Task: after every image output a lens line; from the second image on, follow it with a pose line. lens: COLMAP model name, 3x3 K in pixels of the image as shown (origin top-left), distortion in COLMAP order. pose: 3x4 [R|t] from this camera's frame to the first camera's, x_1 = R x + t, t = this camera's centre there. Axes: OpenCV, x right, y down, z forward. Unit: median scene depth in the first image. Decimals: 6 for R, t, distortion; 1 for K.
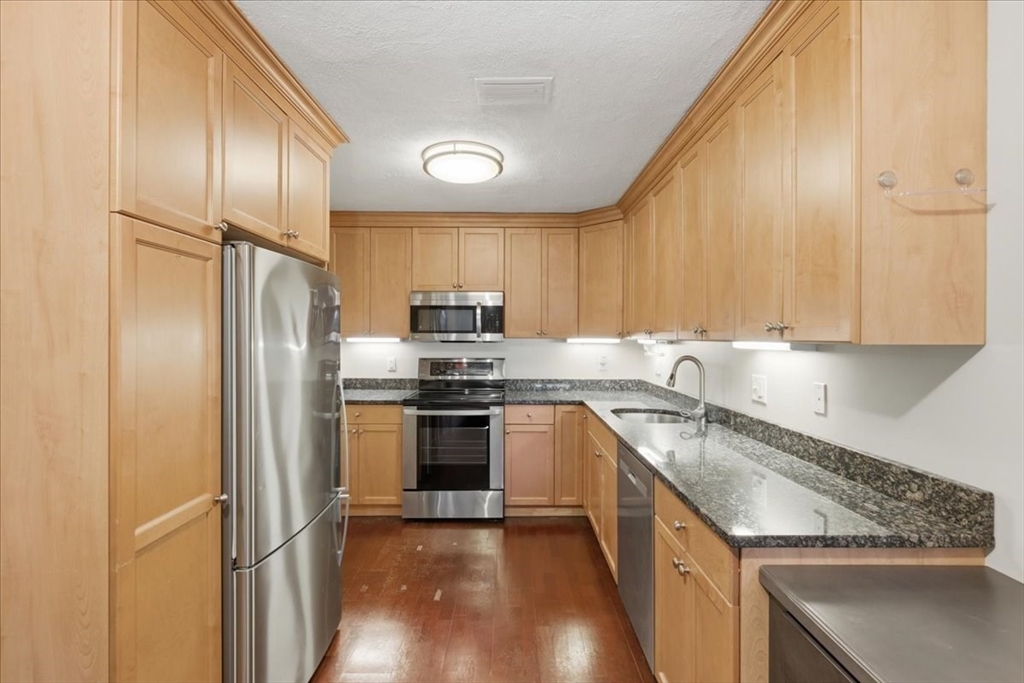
lens RADIAL K [[474.2, 0, 512.0], [0, 474.2, 341.5], [0, 0, 1]] dist [0.000209, 0.000013]
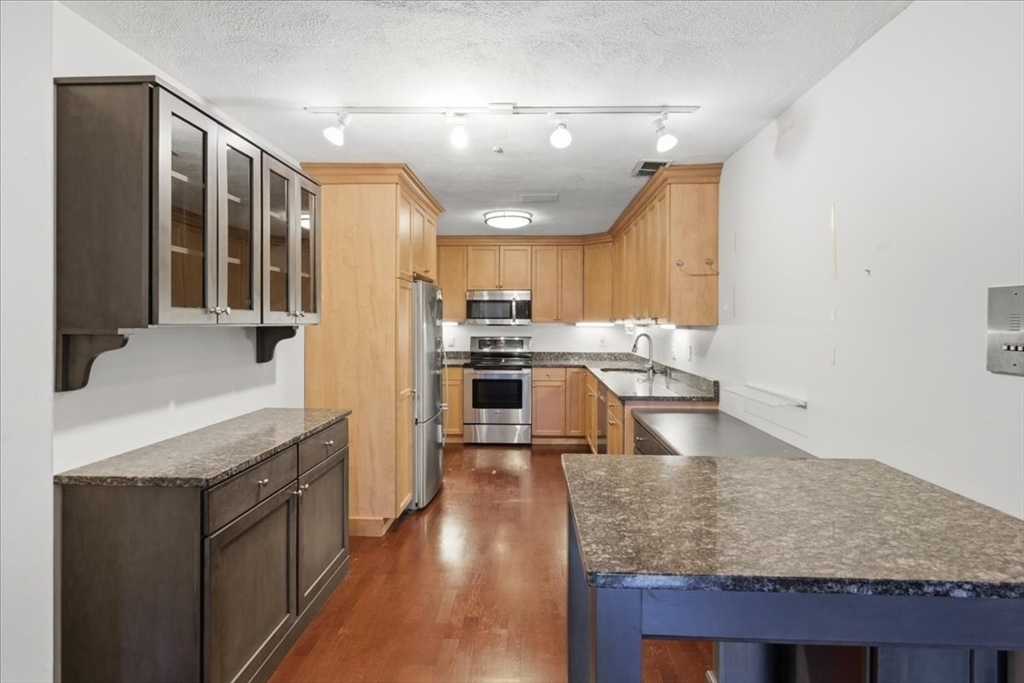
lens RADIAL K [[487.3, 0, 512.2], [0, 487.3, 324.4], [0, 0, 1]] dist [0.001998, 0.000575]
pose [[0.998853, 0.001161, -0.047873, -0.003926], [-0.001322, 0.999994, -0.003331, 0.003982], [0.047869, 0.003391, 0.998848, -0.515506]]
